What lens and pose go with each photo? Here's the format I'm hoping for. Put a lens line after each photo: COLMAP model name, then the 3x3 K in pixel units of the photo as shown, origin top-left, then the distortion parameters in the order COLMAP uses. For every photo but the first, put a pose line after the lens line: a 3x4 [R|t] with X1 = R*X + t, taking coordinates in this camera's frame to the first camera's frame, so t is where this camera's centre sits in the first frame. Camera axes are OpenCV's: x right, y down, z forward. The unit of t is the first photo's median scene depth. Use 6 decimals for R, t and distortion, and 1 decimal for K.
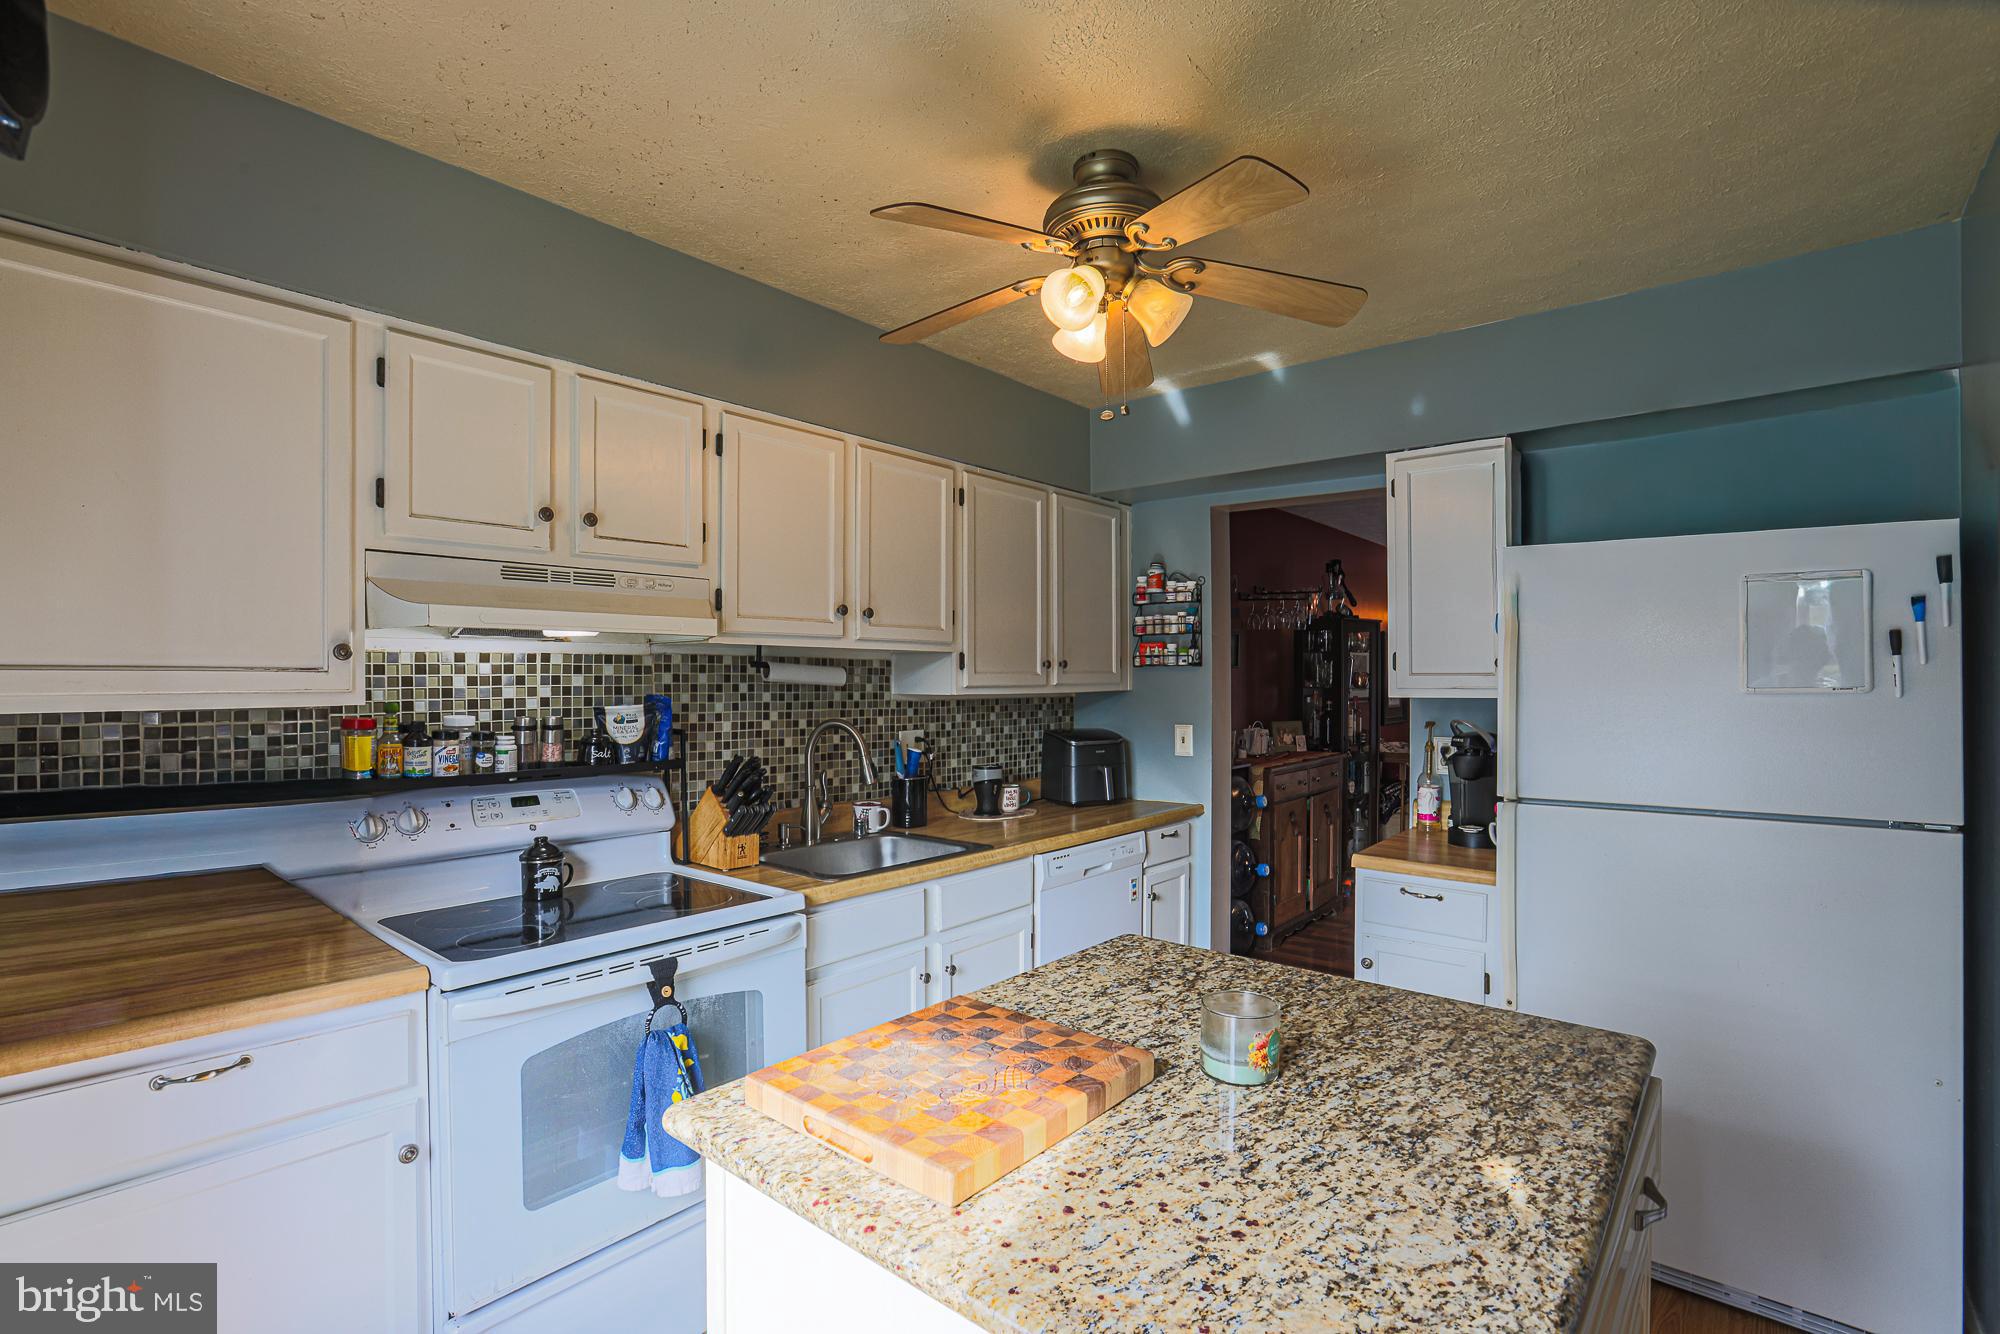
lens RADIAL K [[952.3, 0, 990.8], [0, 952.3, 663.4], [0, 0, 1]] dist [-0.050698, 0.009004]
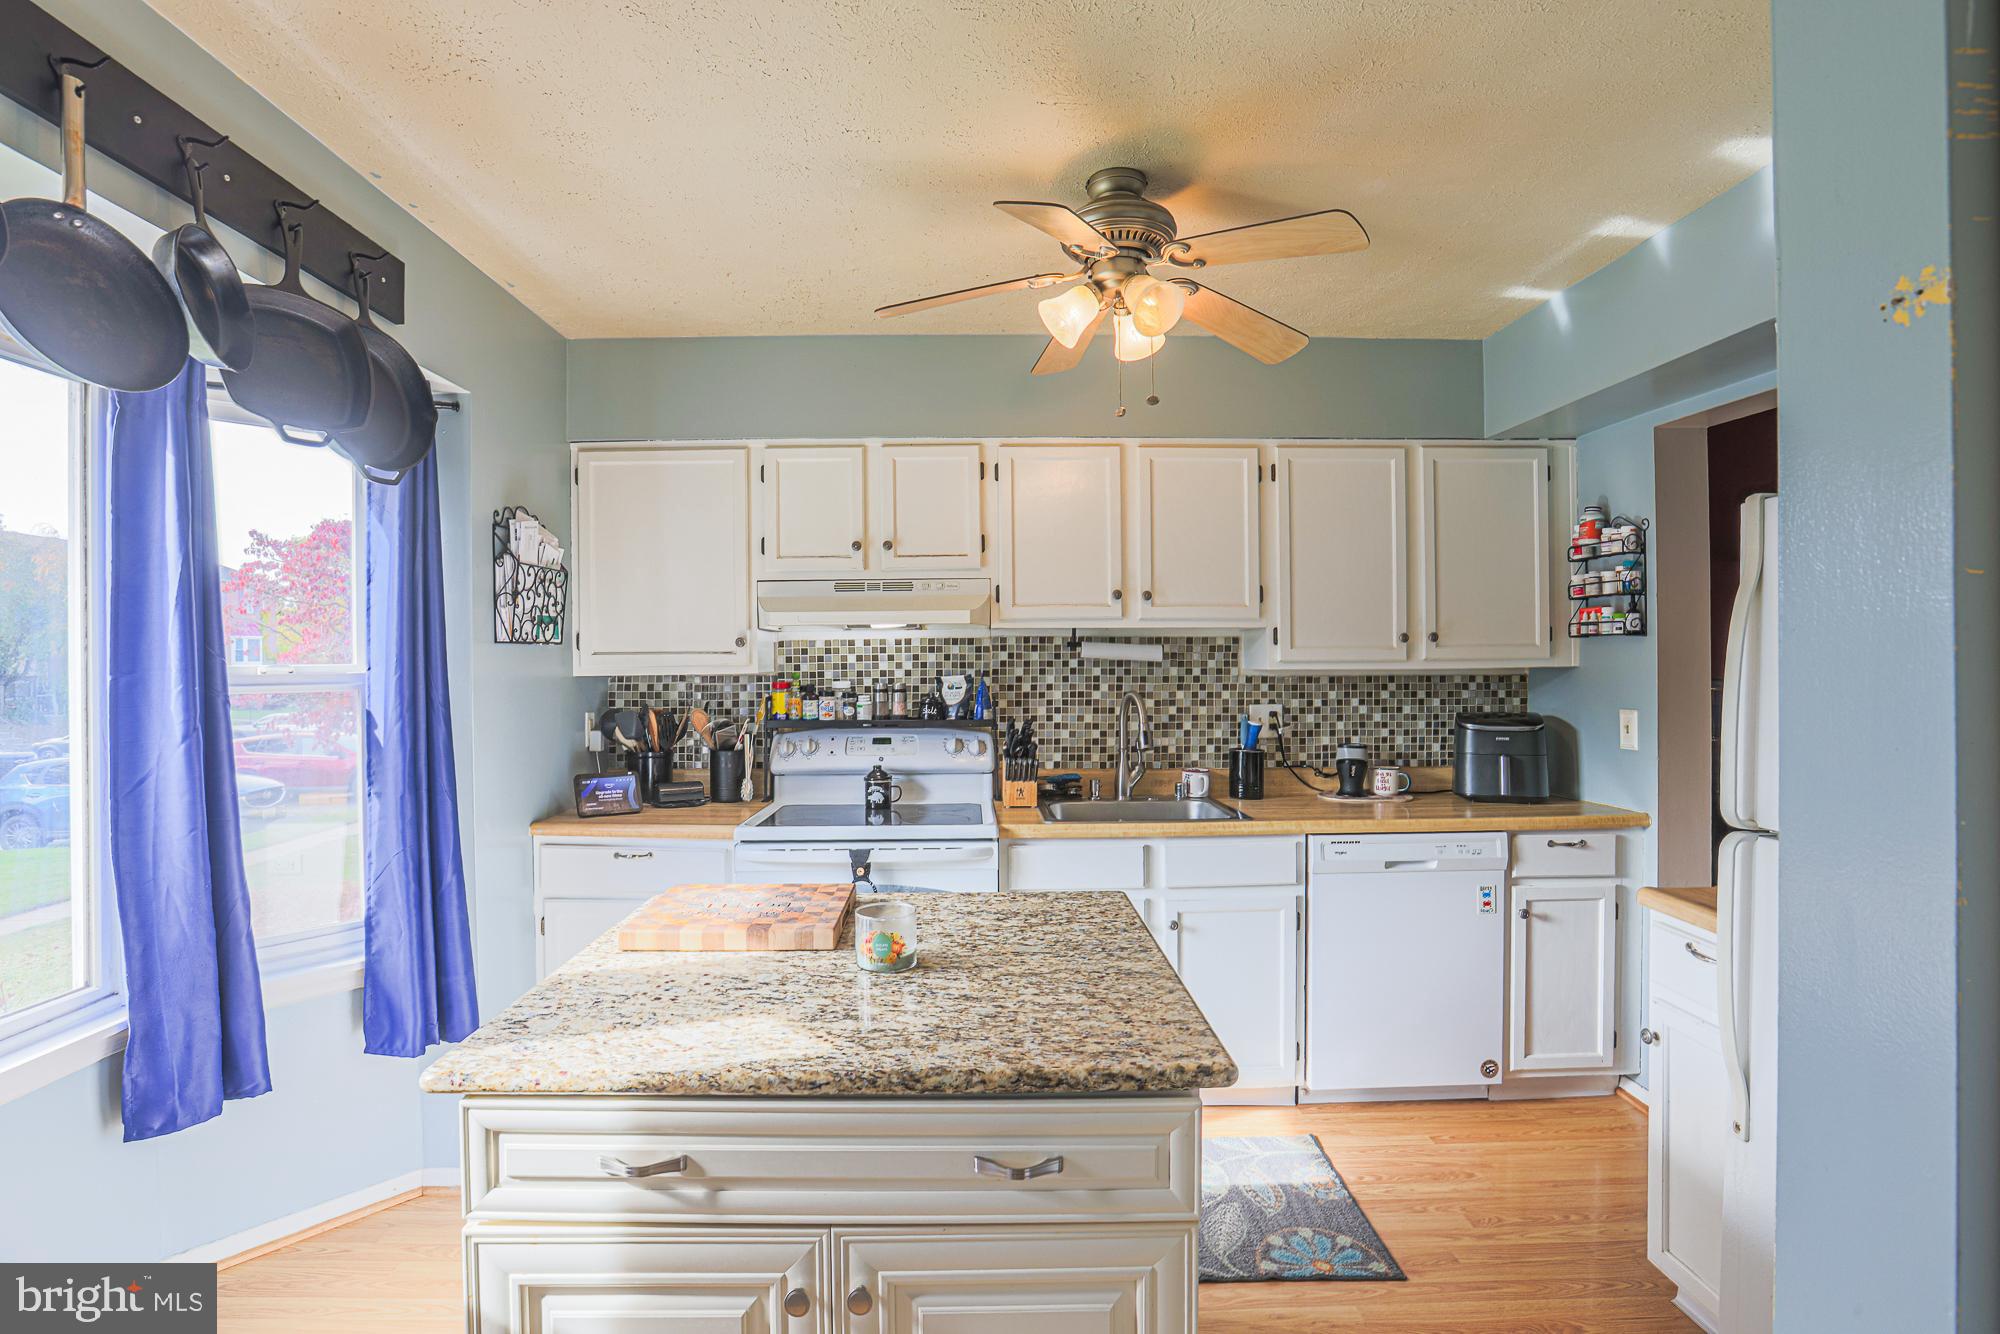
lens RADIAL K [[952.3, 0, 935.9], [0, 952.3, 642.6], [0, 0, 1]] dist [-0.050698, 0.009004]
pose [[0.636164, -0.015191, -0.771404, 0.619740], [0.018859, 0.999814, -0.004137, 0.001559], [0.771323, -0.011916, 0.636332, 0.112244]]
